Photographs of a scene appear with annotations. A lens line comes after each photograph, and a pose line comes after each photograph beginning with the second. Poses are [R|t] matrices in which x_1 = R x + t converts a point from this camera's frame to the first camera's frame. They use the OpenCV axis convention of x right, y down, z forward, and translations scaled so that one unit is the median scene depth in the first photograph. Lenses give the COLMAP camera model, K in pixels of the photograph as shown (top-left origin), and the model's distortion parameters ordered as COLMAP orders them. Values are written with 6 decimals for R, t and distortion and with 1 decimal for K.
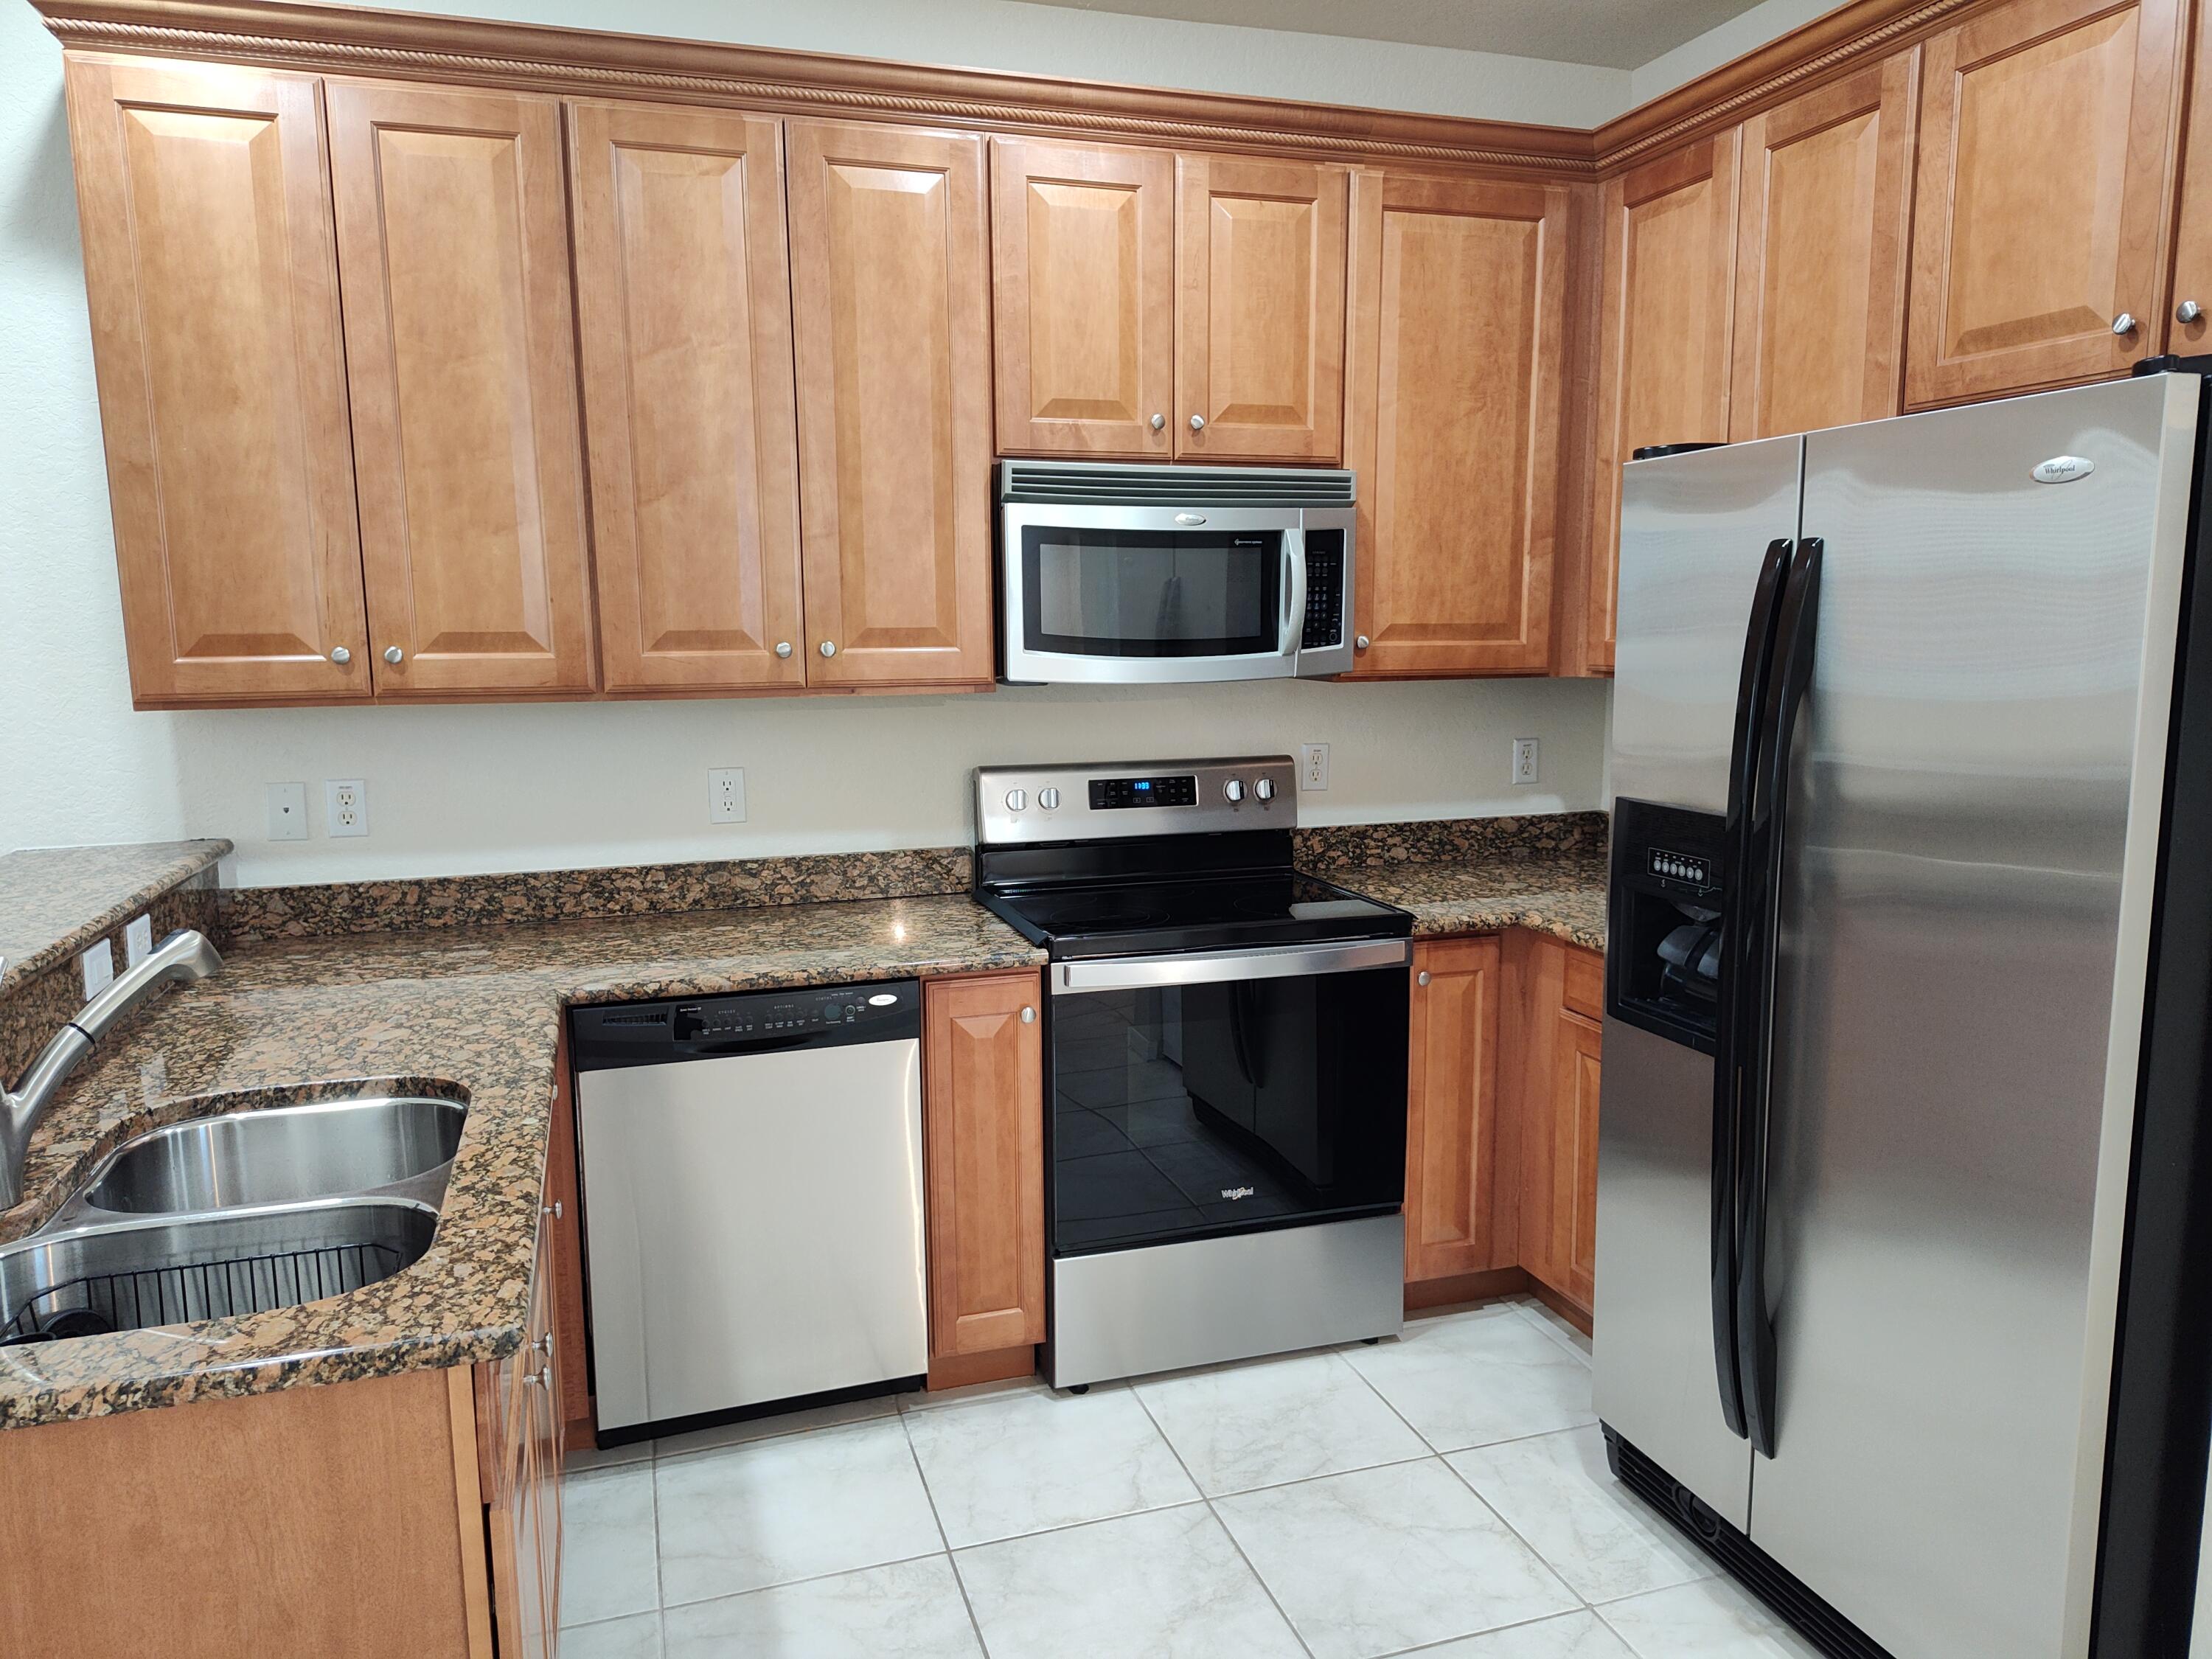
lens RADIAL K [[1519.2, 0, 1106.0], [0, 1519.2, 829.5], [0, 0, 1]] dist [0.003339, -0.001430]
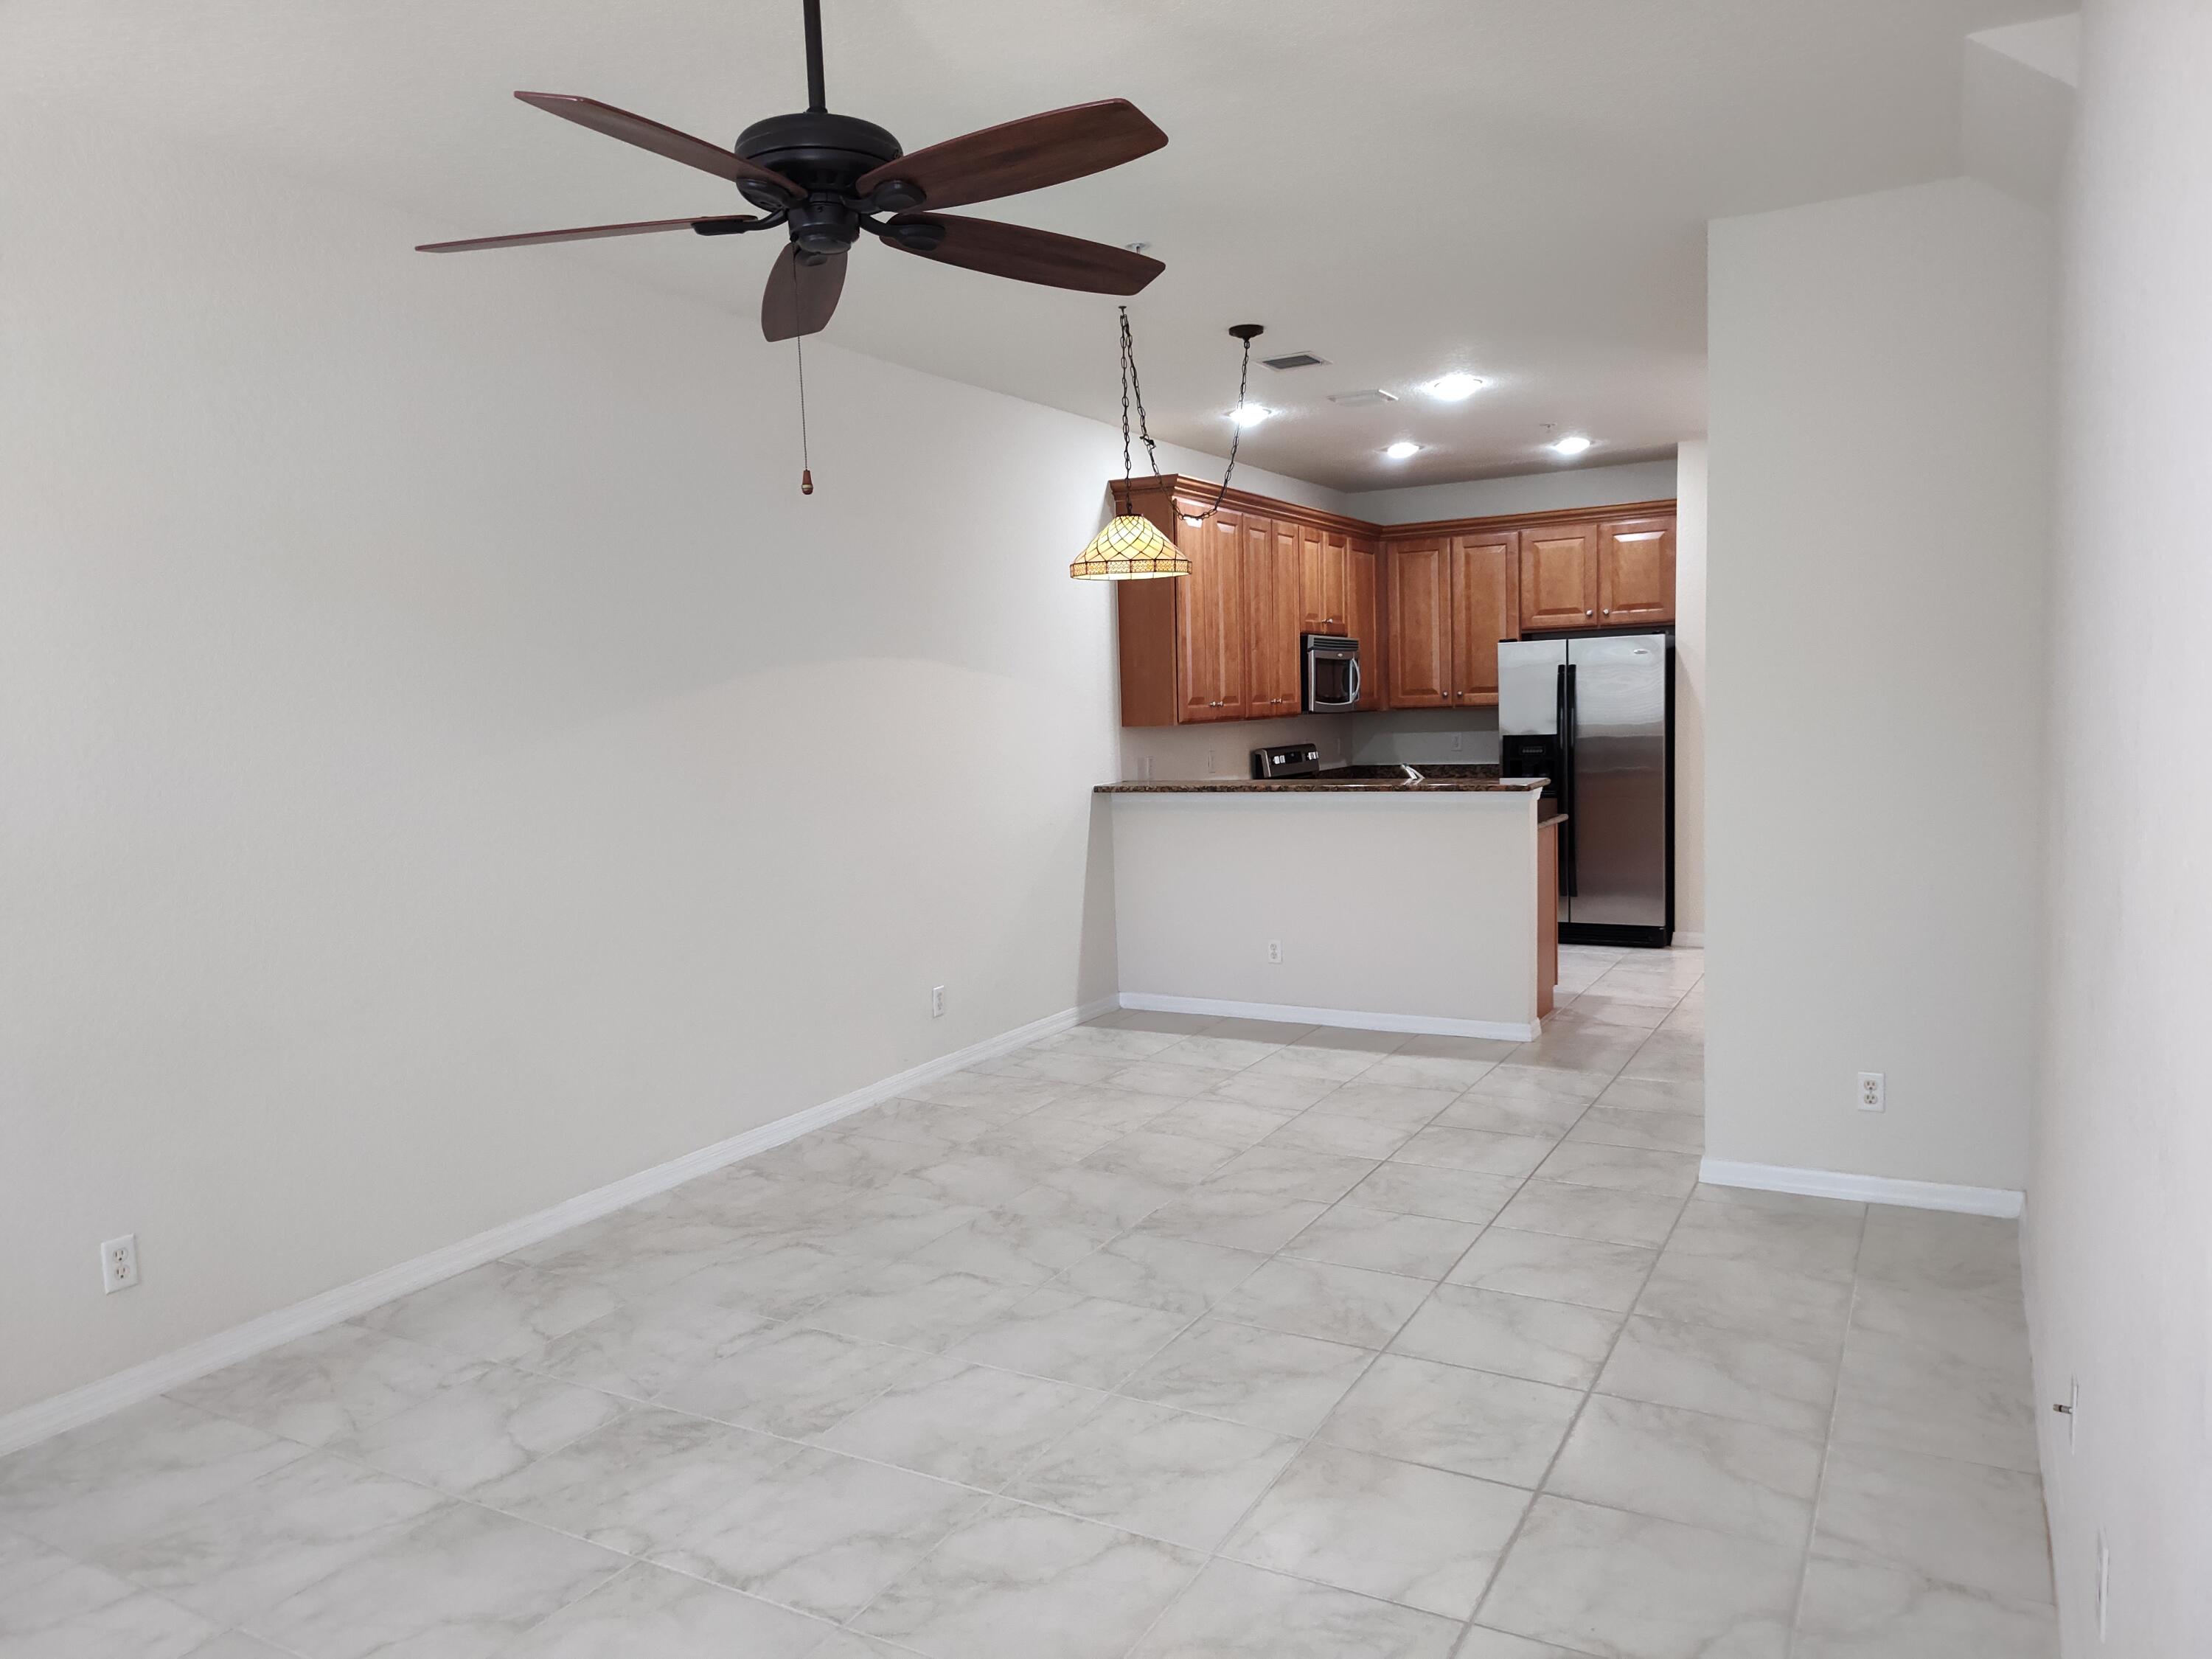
lens RADIAL K [[1519.2, 0, 1106.0], [0, 1519.2, 829.5], [0, 0, 1]] dist [0.003339, -0.001430]
pose [[0.726909, -0.071680, 0.682982, -2.438376], [0.118058, 0.992775, -0.021457, 0.141552], [-0.676509, 0.096229, 0.730120, -0.829226]]
